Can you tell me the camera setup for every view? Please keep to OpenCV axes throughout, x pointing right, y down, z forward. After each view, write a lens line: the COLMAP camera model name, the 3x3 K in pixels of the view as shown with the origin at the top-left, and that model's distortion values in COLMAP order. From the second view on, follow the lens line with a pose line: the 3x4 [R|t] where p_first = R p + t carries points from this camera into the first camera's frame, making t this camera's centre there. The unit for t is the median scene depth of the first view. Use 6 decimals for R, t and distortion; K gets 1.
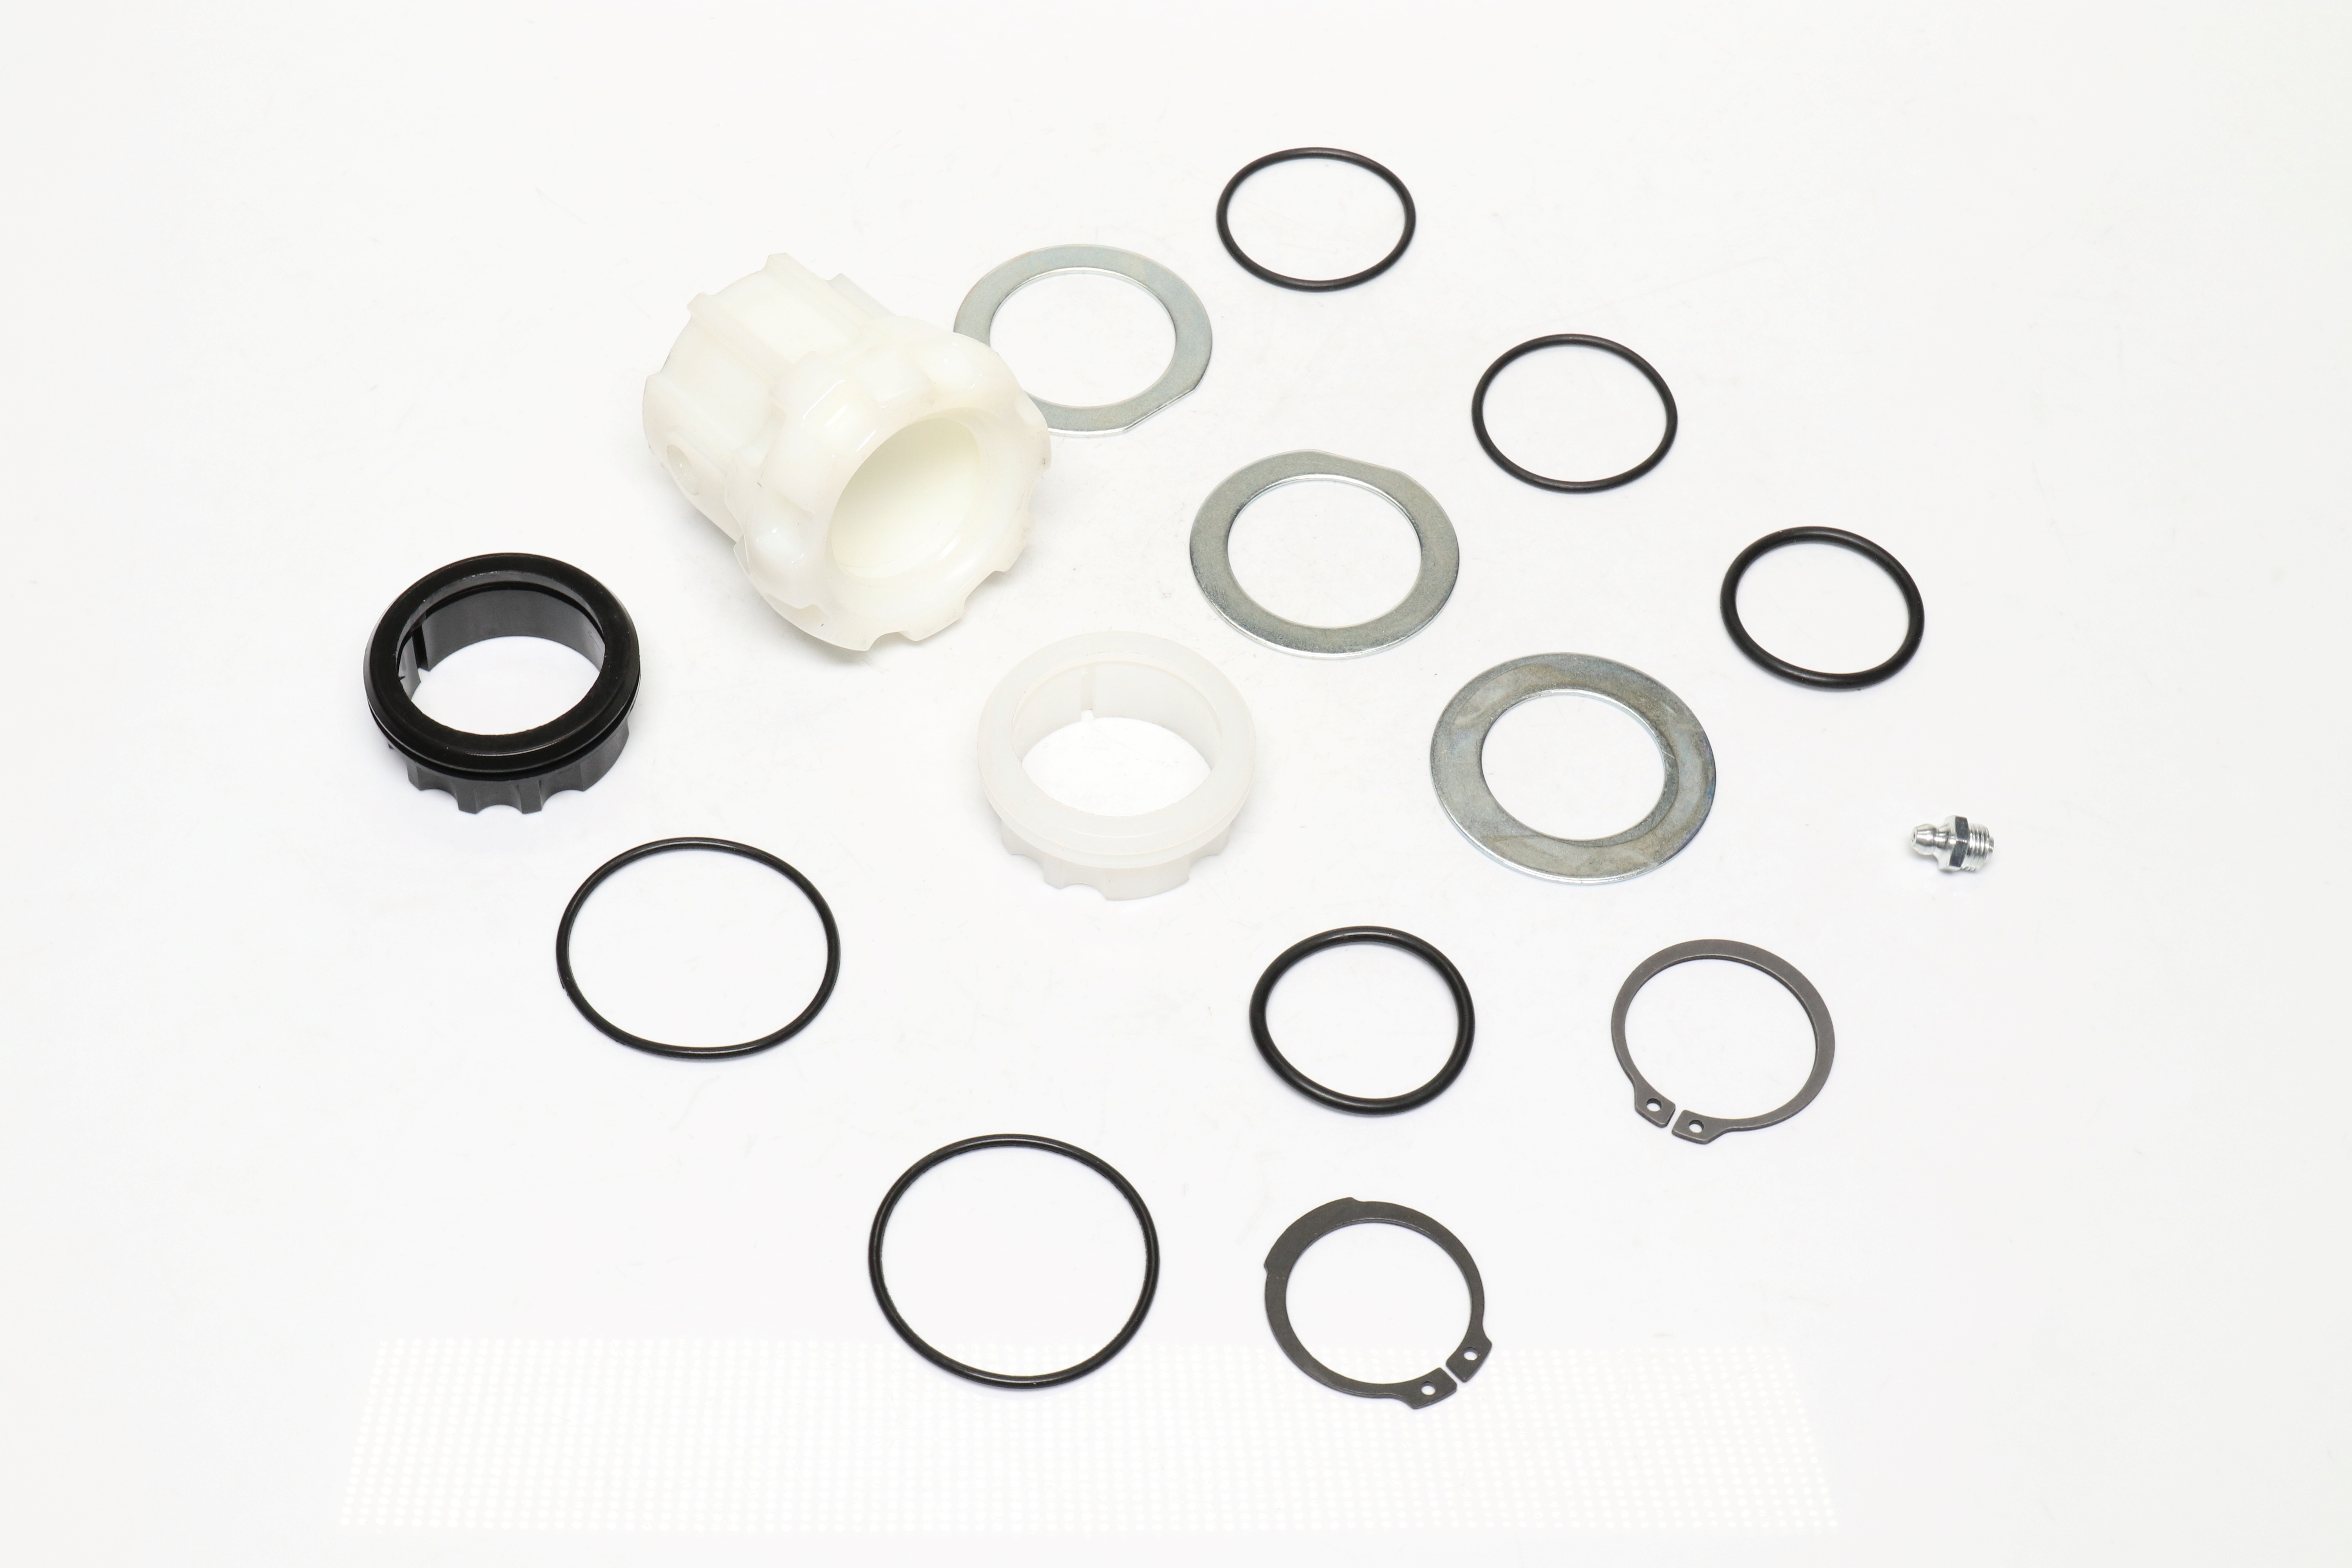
lens RADIAL K [[4011.3, 0, 1176.0], [0, 4011.3, 784.0], [0, 0, 1]] dist [0.024441, 0.045000]
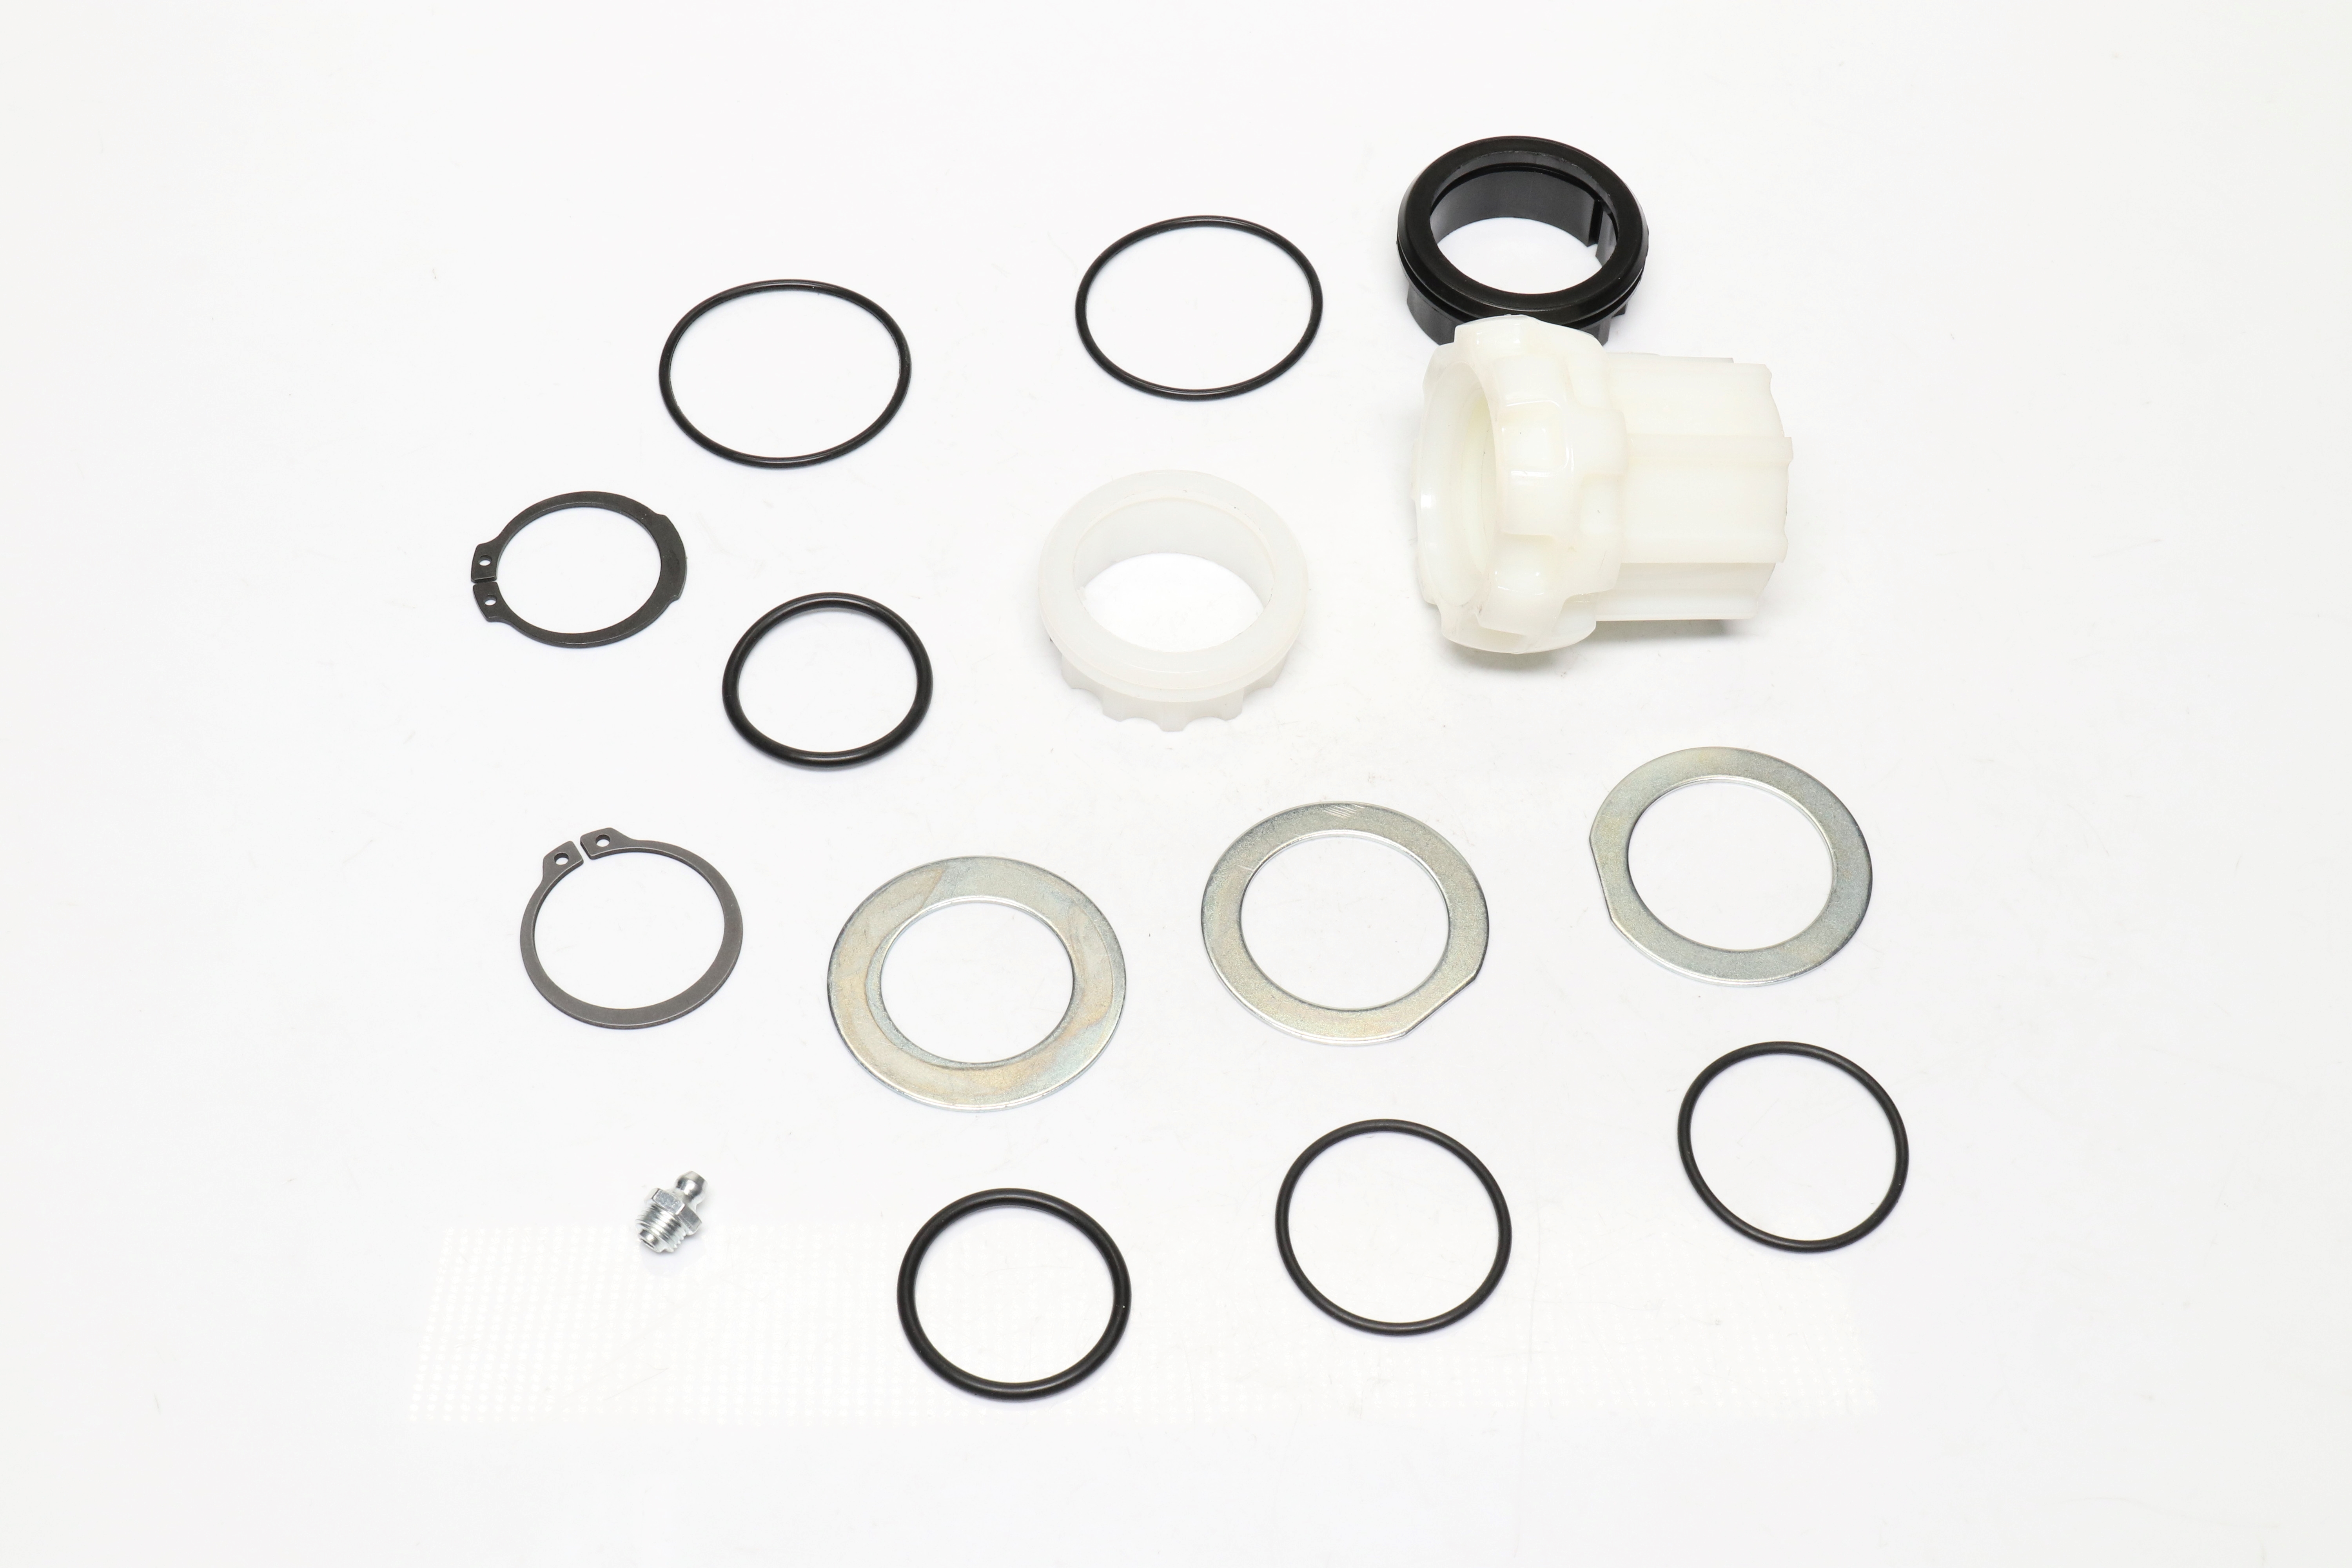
lens RADIAL K [[4011.3, 0, 1176.0], [0, 4011.3, 784.0], [0, 0, 1]] dist [0.024441, 0.045000]
pose [[-0.501153, 0.668740, -0.549210, 0.576695], [-0.727476, 0.018127, 0.685893, -0.705351], [0.468640, 0.743275, 0.477408, 0.536742]]
